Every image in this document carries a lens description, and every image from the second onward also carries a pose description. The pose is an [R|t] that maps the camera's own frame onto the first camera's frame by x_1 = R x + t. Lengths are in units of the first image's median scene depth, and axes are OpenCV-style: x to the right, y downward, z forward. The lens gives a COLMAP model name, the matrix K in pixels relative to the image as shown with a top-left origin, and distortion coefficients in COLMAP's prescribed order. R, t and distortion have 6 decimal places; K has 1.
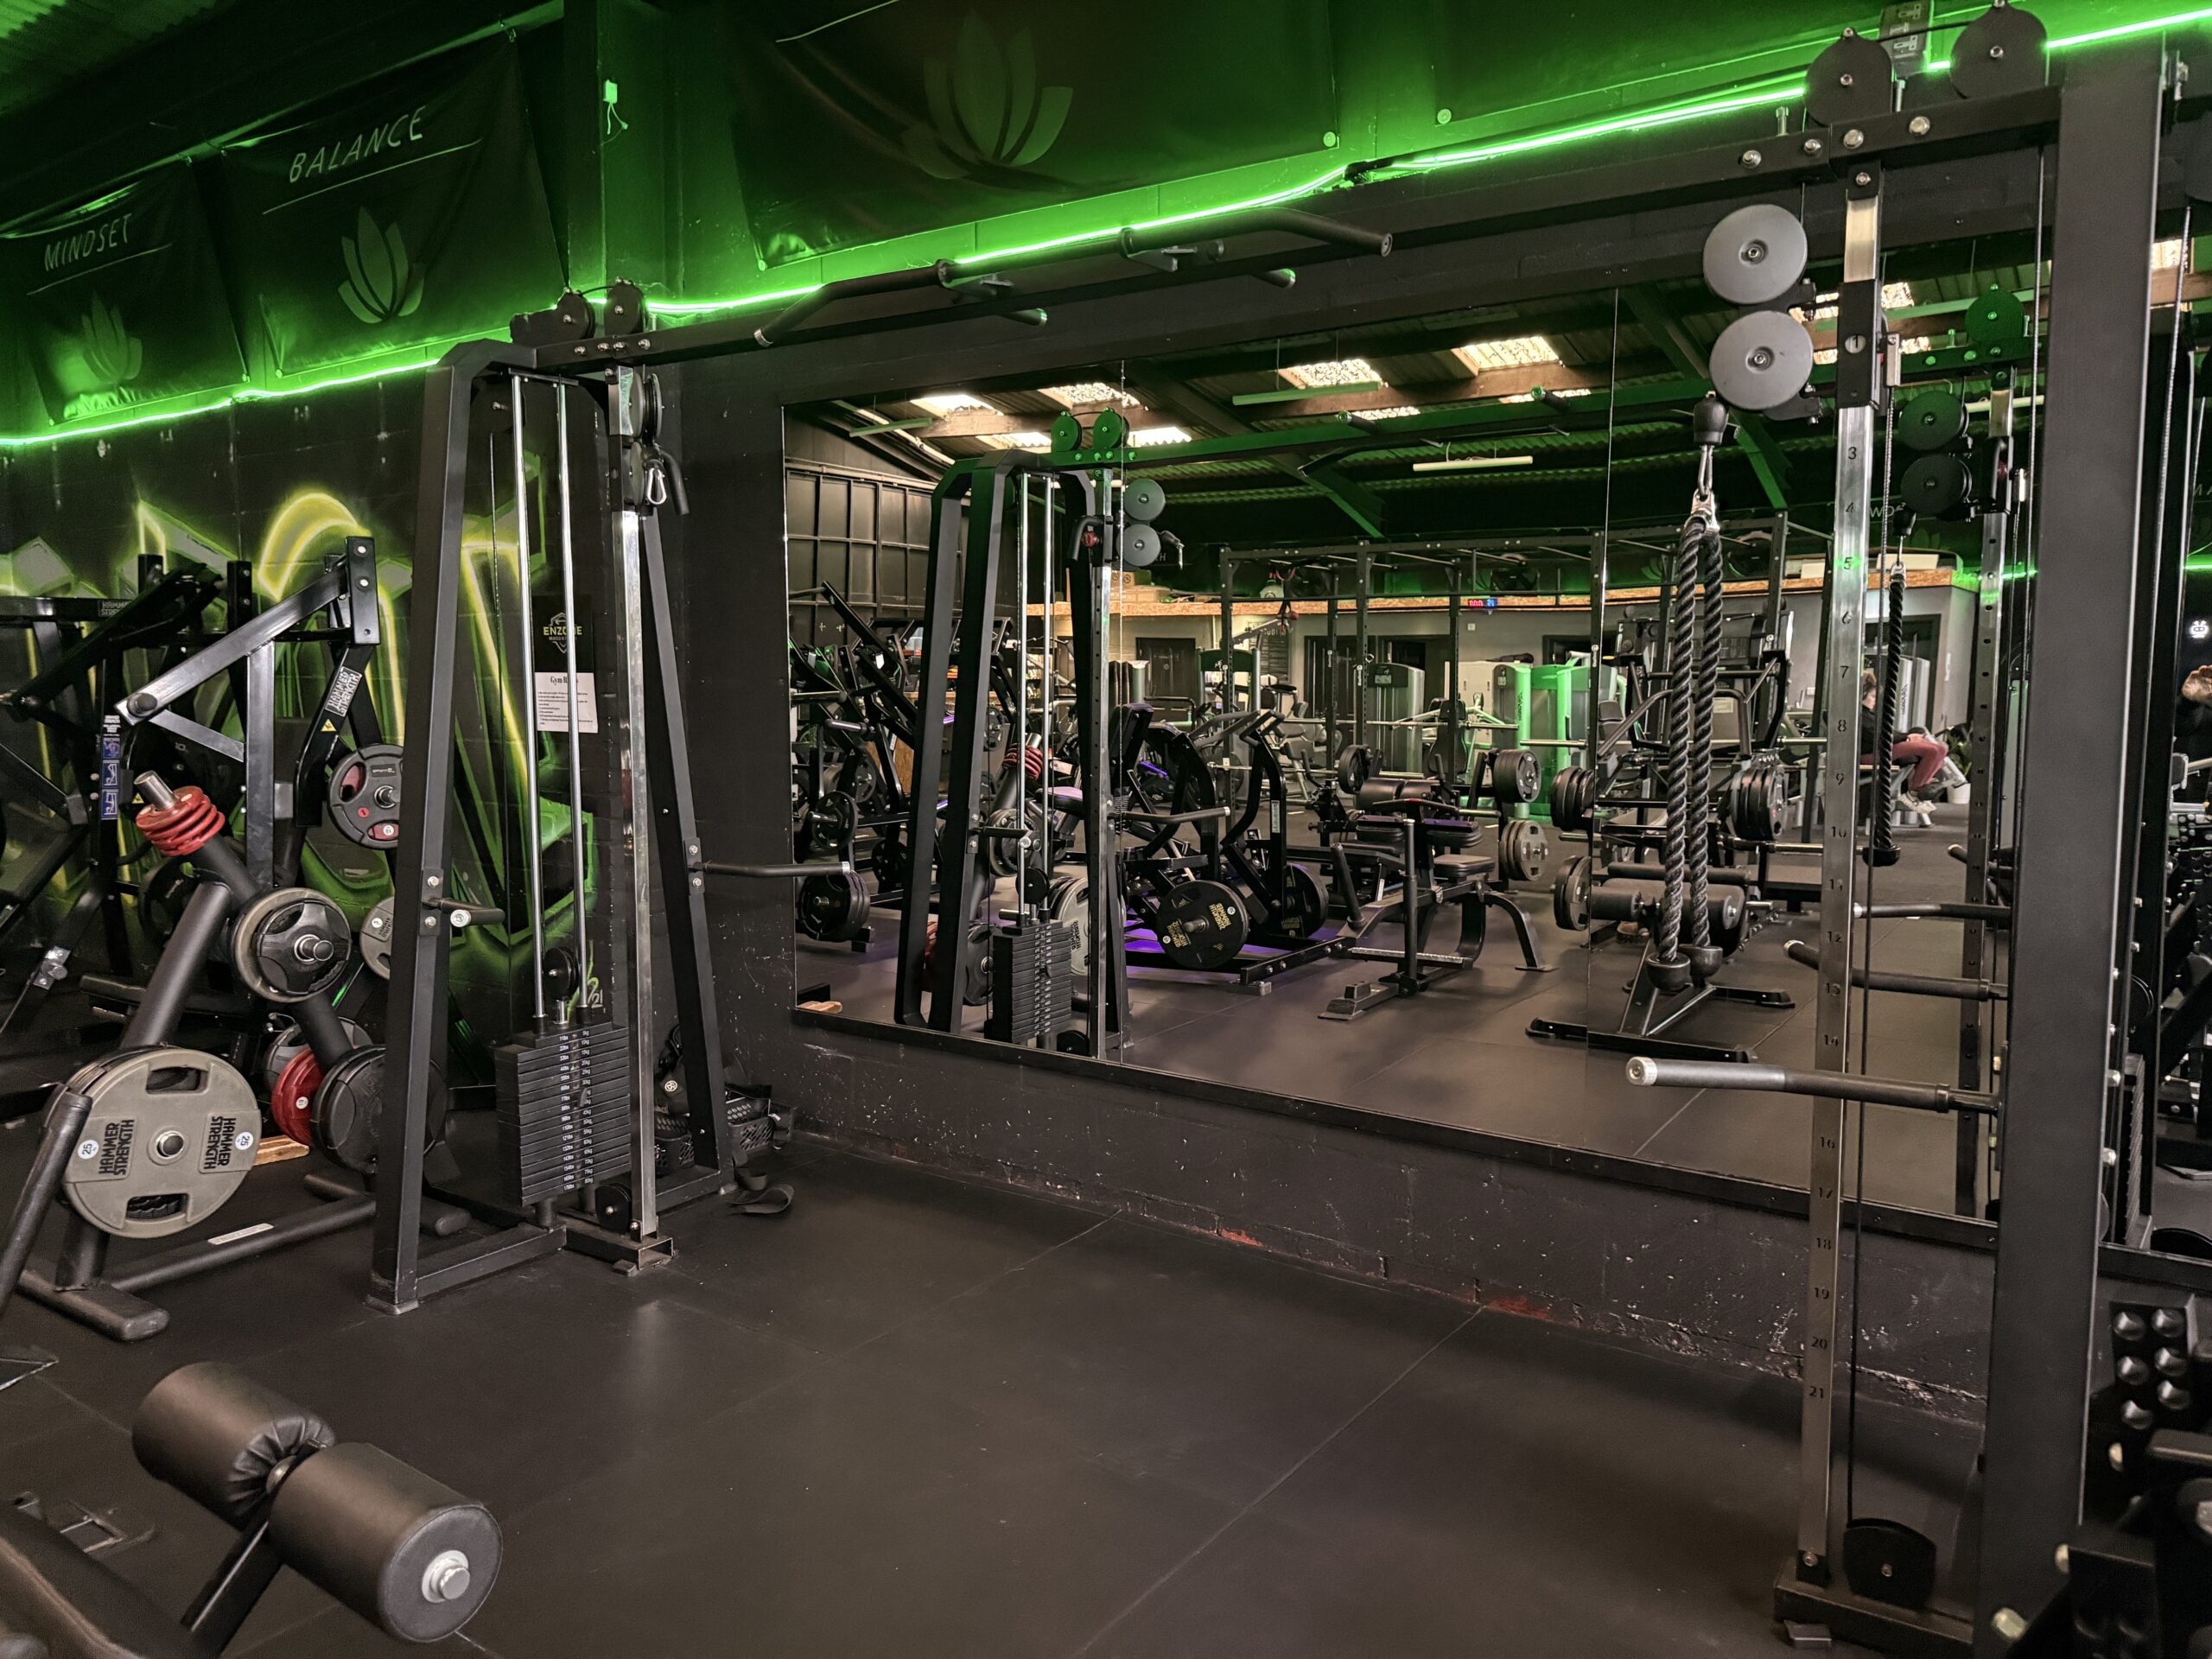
lens RADIAL K [[1557.3, 0, 1125.9], [0, 1557.3, 852.6], [0, 0, 1]] dist [0.009855, -0.020739]
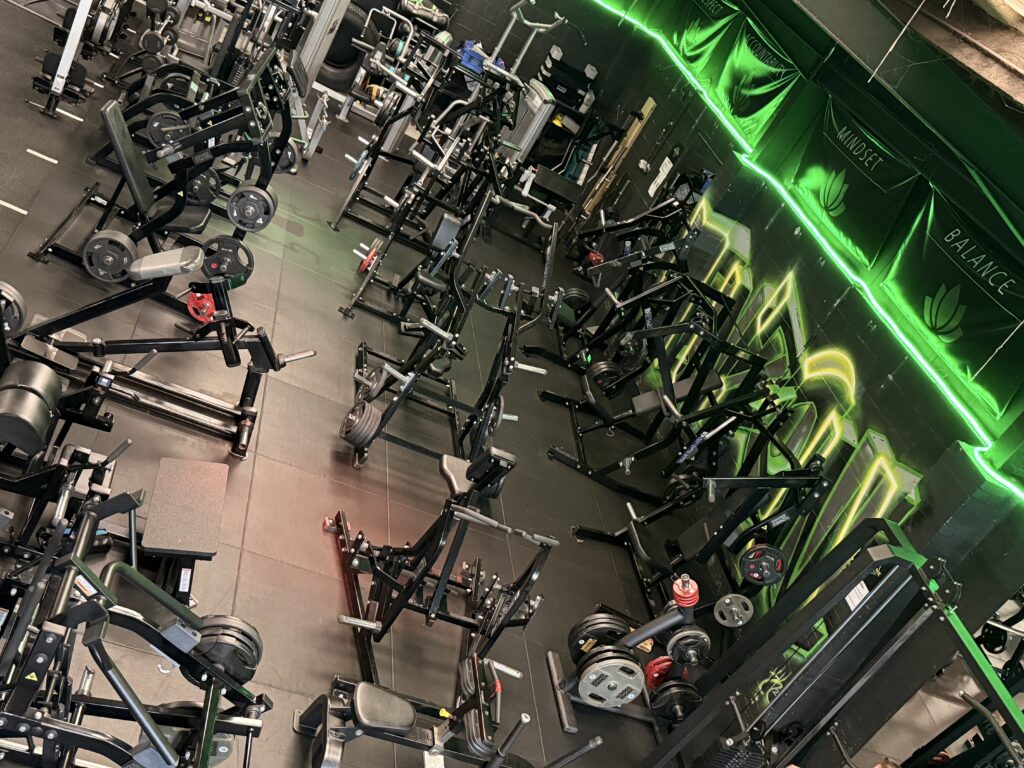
lens RADIAL K [[1113.3, 0, 512.5], [0, 1113.3, 381.2], [0, 0, 1]] dist [-0.038918, 0.000000]
pose [[0.592793, 0.652524, -0.472027, -0.112874], [-0.563615, 0.754792, 0.335601, -0.593517], [0.575270, 0.067100, 0.815207, -0.558377]]
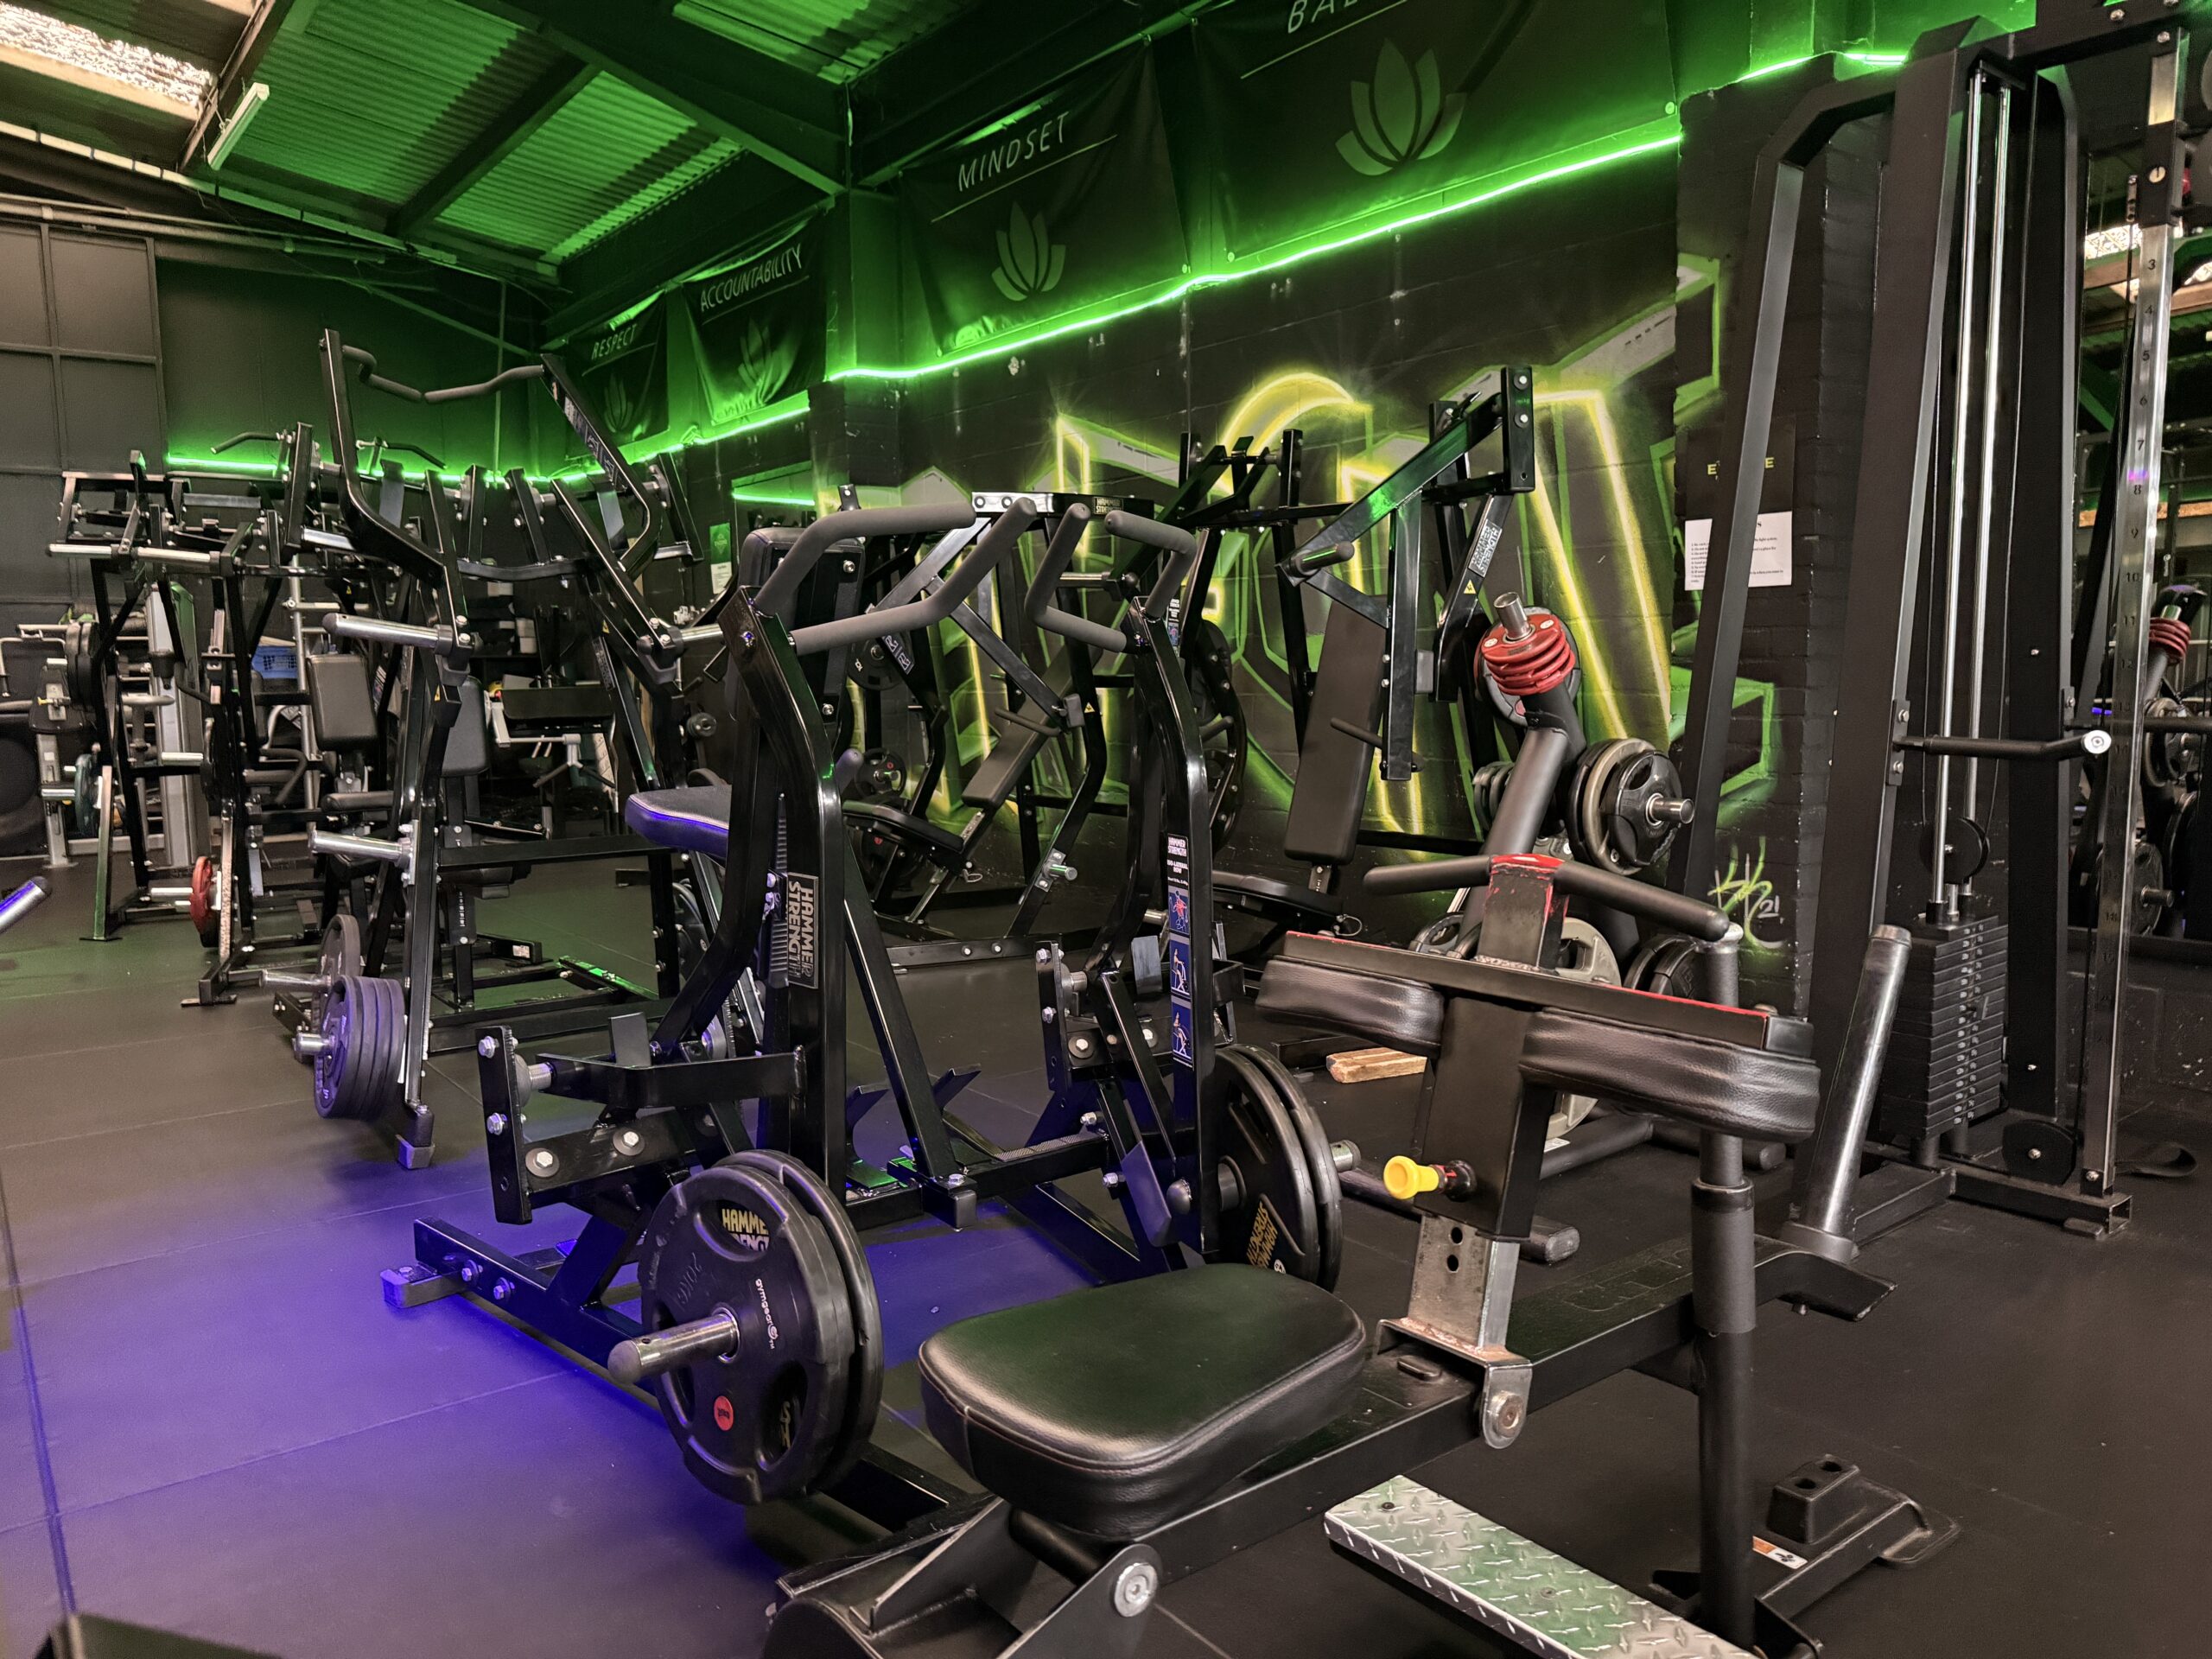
lens RADIAL K [[1557.3, 0, 1128.4], [0, 1557.3, 836.4], [0, 0, 1]] dist [0.009855, -0.020739]
pose [[0.956145, 0.006358, -0.292826, -0.450537], [-0.005944, 0.999980, 0.002304, 0.060428], [0.292835, -0.000463, 0.956163, 0.103937]]
